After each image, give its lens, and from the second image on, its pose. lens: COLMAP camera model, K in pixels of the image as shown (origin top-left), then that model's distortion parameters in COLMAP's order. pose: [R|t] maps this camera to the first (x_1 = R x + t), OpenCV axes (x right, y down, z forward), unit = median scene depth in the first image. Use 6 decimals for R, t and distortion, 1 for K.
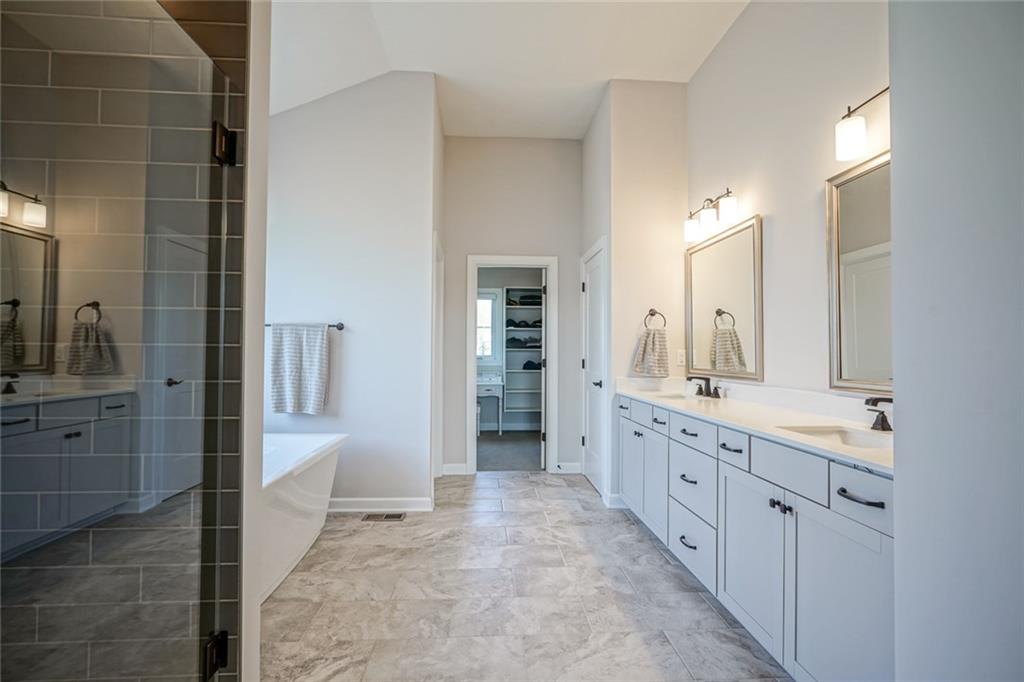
lens RADIAL K [[463.2, 0, 510.1], [0, 463.2, 344.9], [0, 0, 1]] dist [-0.014176, 0.007370]
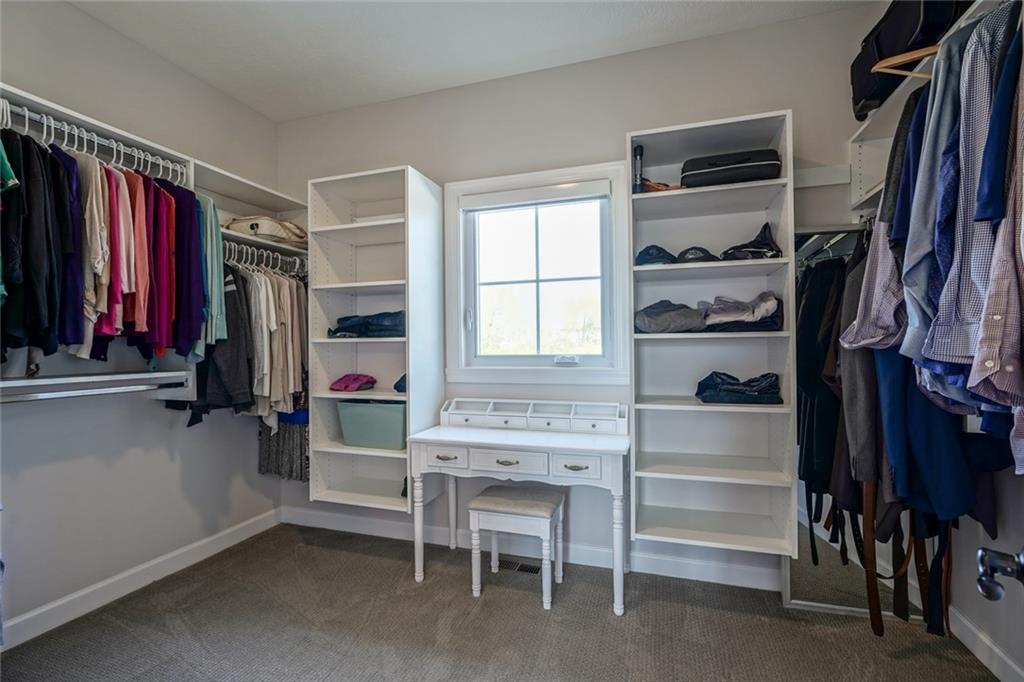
lens RADIAL K [[463.2, 0, 510.1], [0, 463.2, 344.9], [0, 0, 1]] dist [-0.014176, 0.007370]
pose [[0.927095, -0.014324, -0.374554, 0.029859], [0.020530, 0.999710, 0.012584, 0.009335], [0.374265, -0.019356, 0.927120, 0.684148]]
